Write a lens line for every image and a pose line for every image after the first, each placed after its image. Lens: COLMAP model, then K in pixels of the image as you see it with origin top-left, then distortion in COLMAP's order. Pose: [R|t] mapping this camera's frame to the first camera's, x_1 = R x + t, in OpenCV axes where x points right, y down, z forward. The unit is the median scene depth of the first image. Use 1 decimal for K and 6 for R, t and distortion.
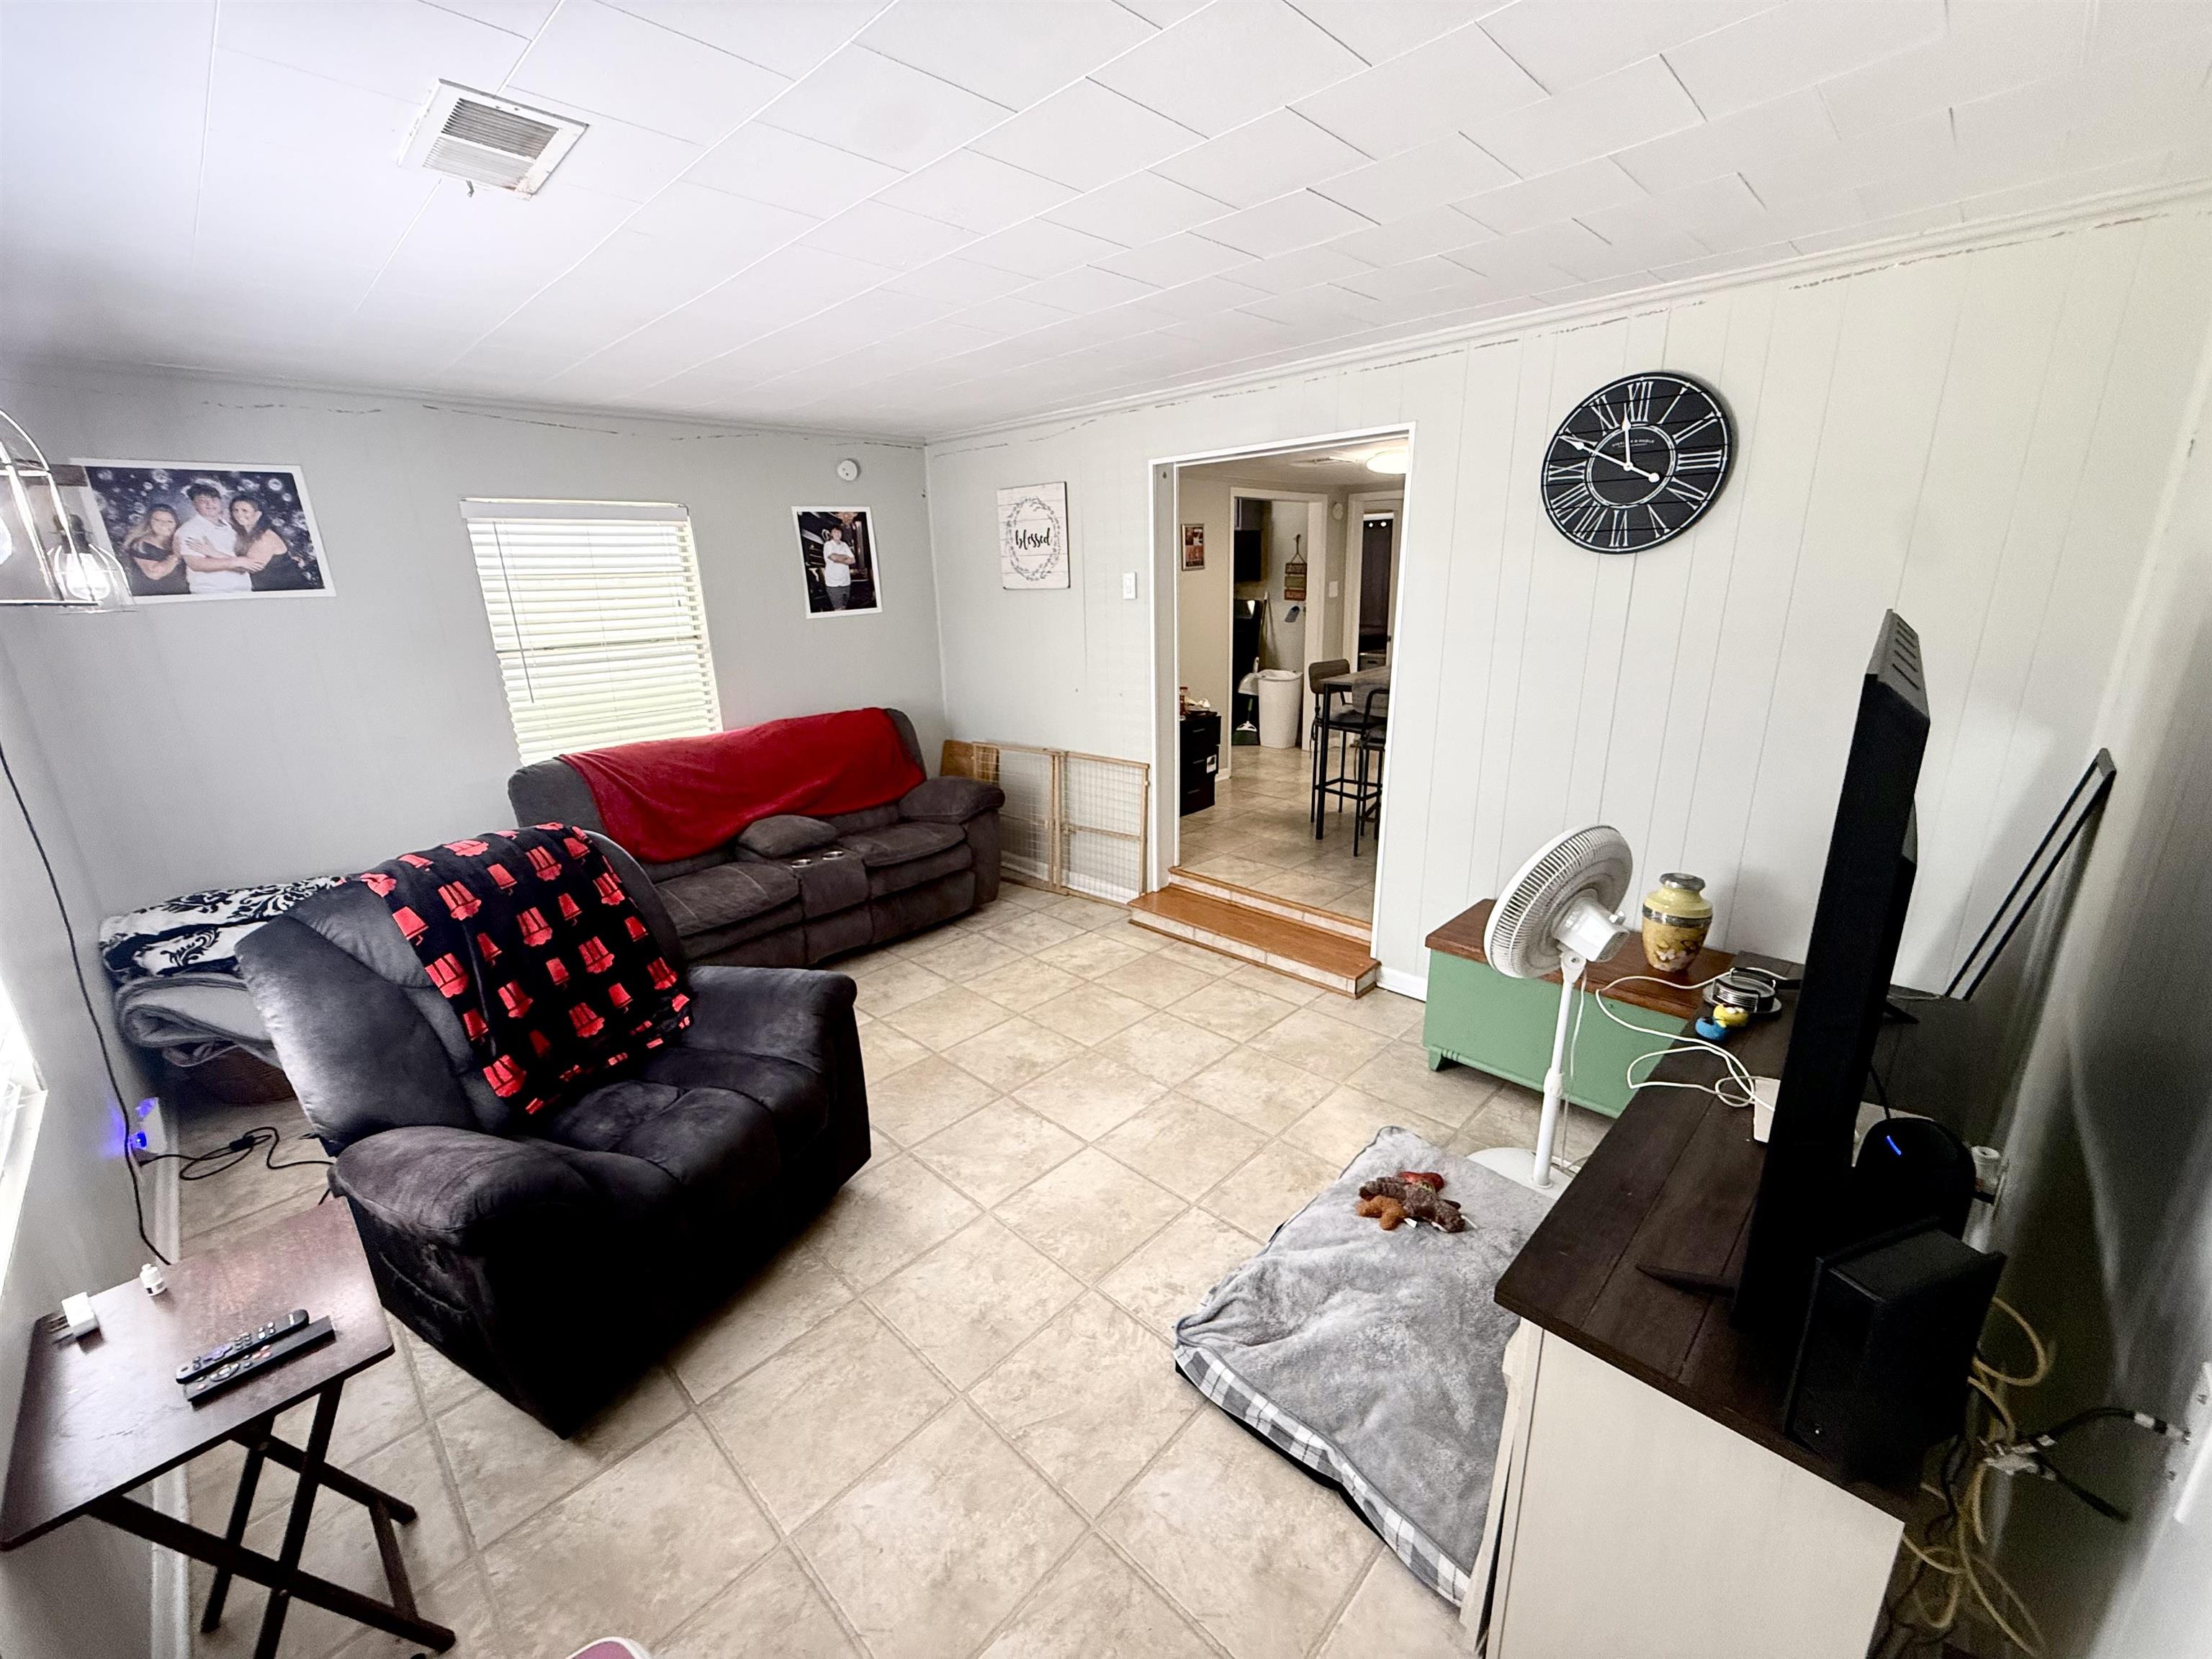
lens RADIAL K [[880.5, 0, 1101.7], [0, 880.5, 832.0], [0, 0, 1]] dist [0.000374, -0.000106]
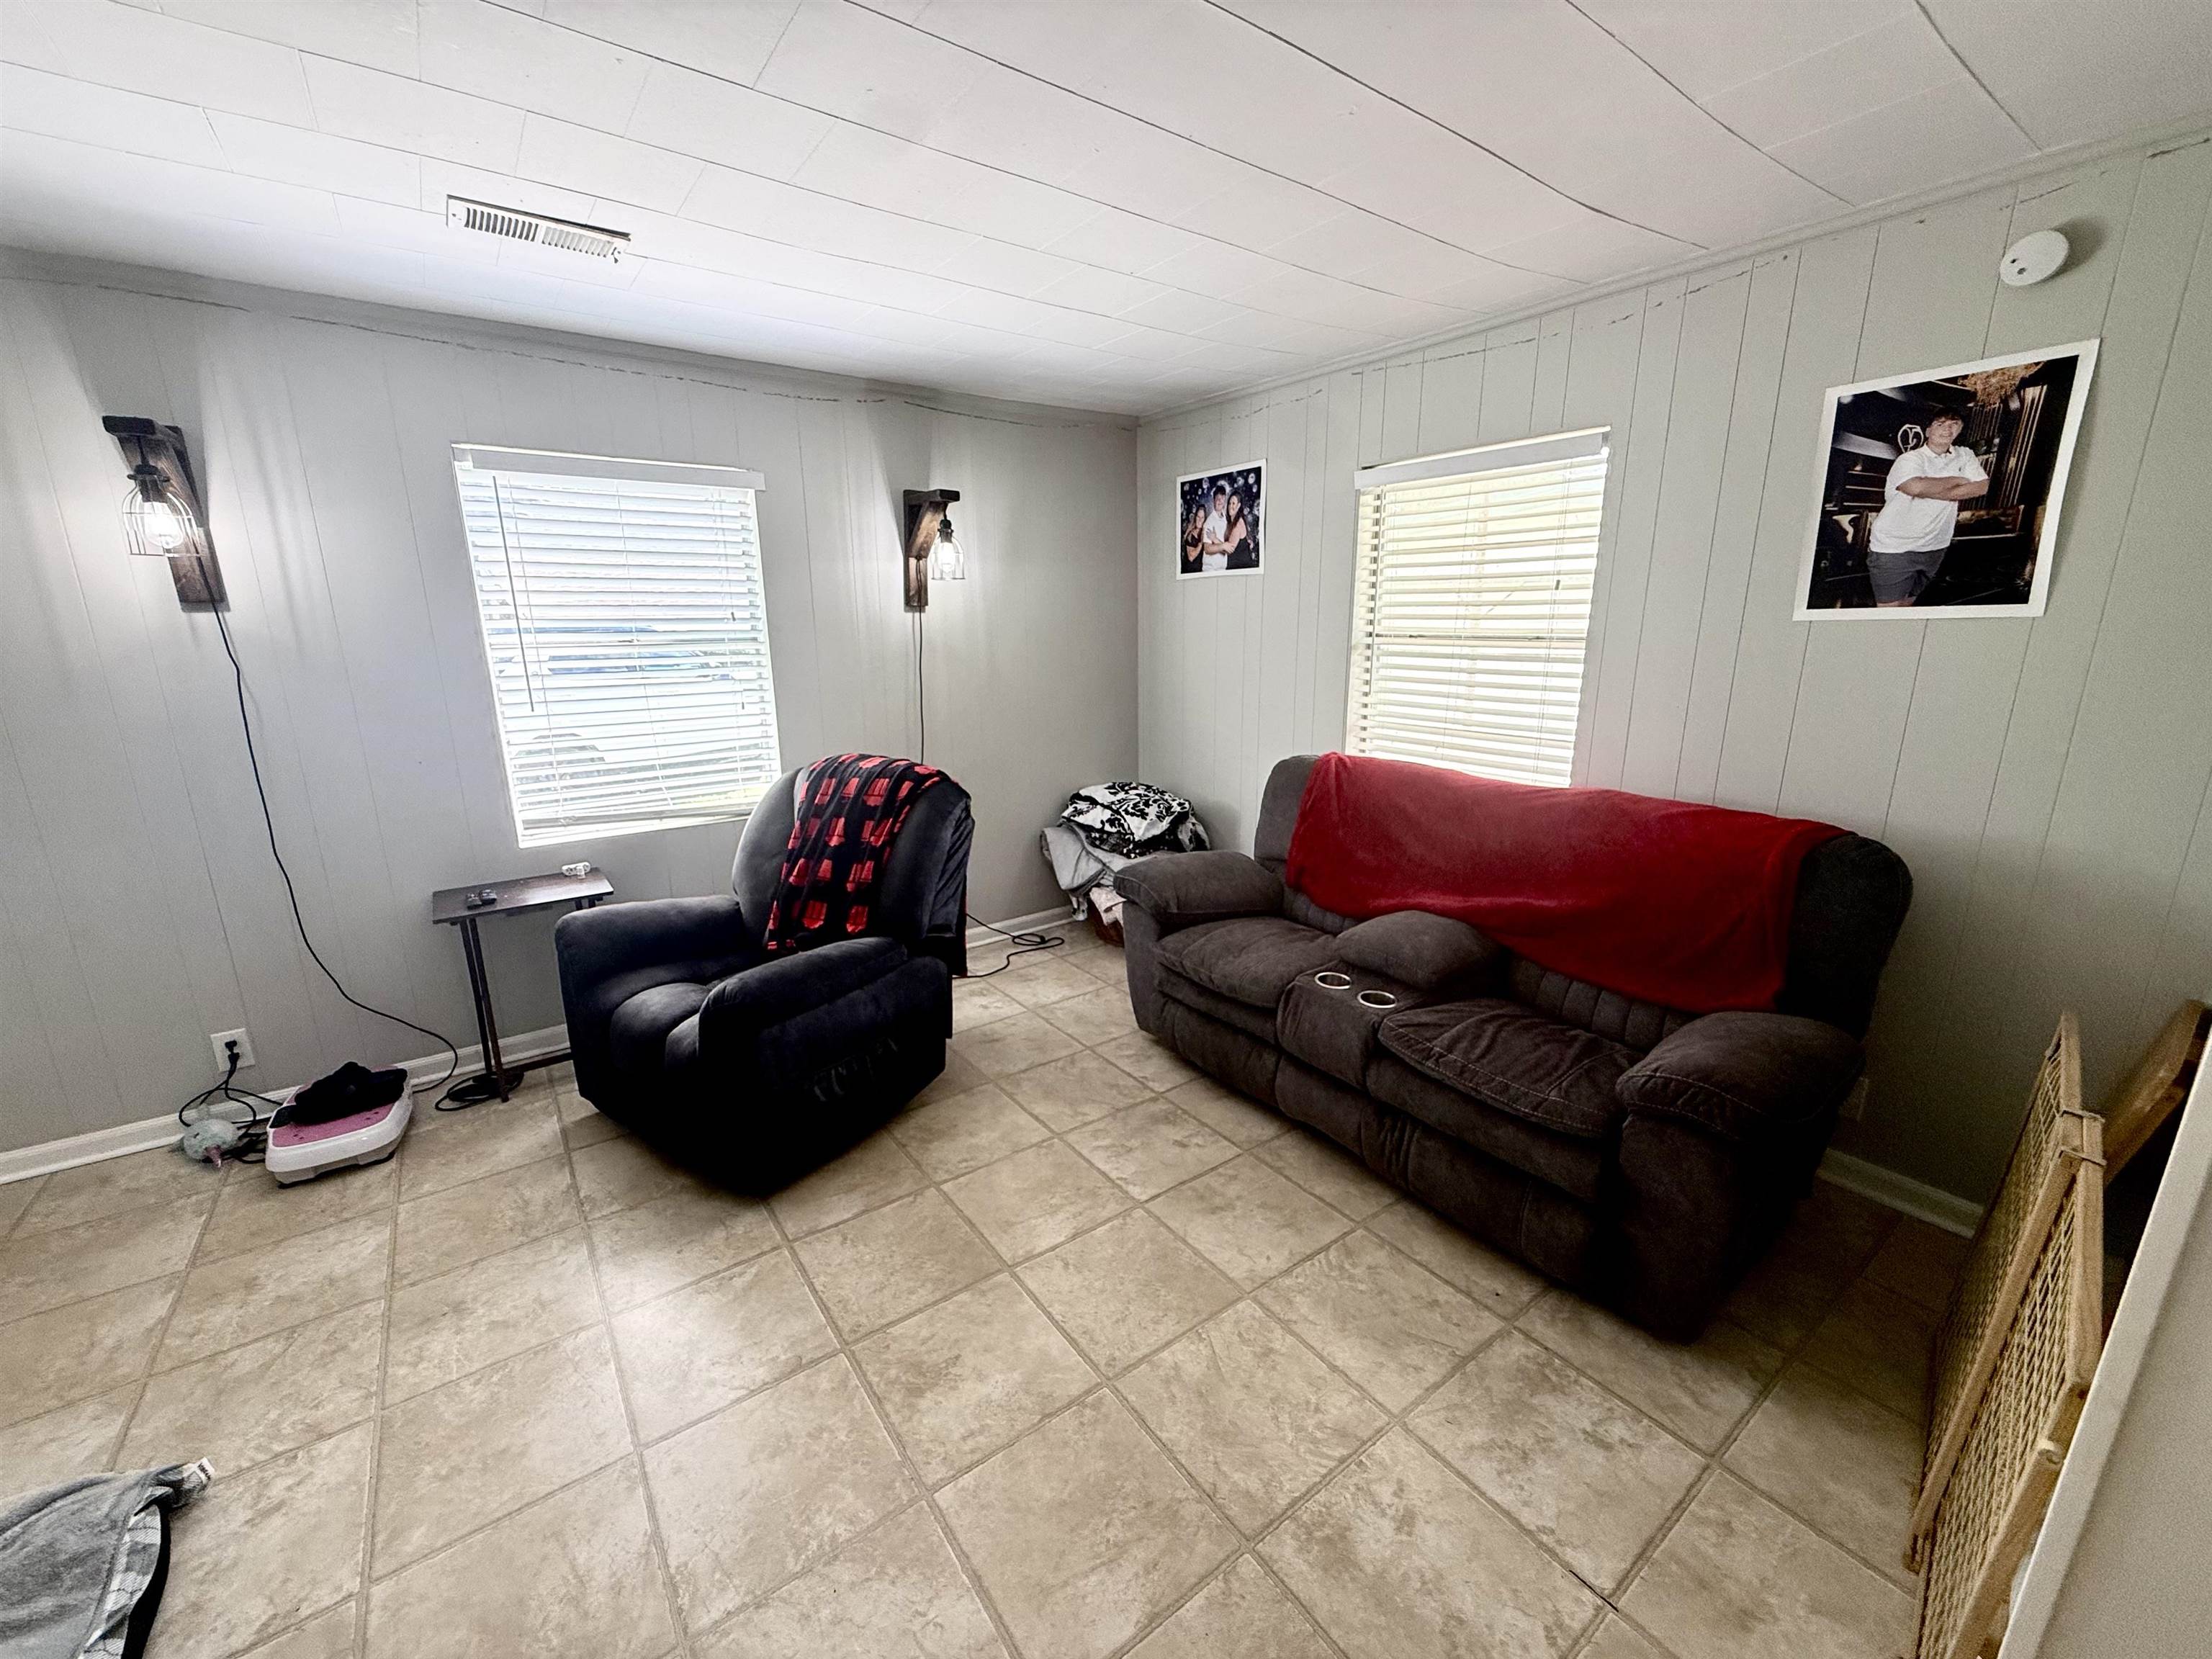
lens RADIAL K [[880.5, 0, 1101.7], [0, 880.5, 832.0], [0, 0, 1]] dist [0.000374, -0.000106]
pose [[-0.166390, 0.270318, -0.948284, 0.281135], [-0.265604, 0.913859, 0.307109, -0.221802], [0.949615, 0.302968, -0.080260, 0.859440]]
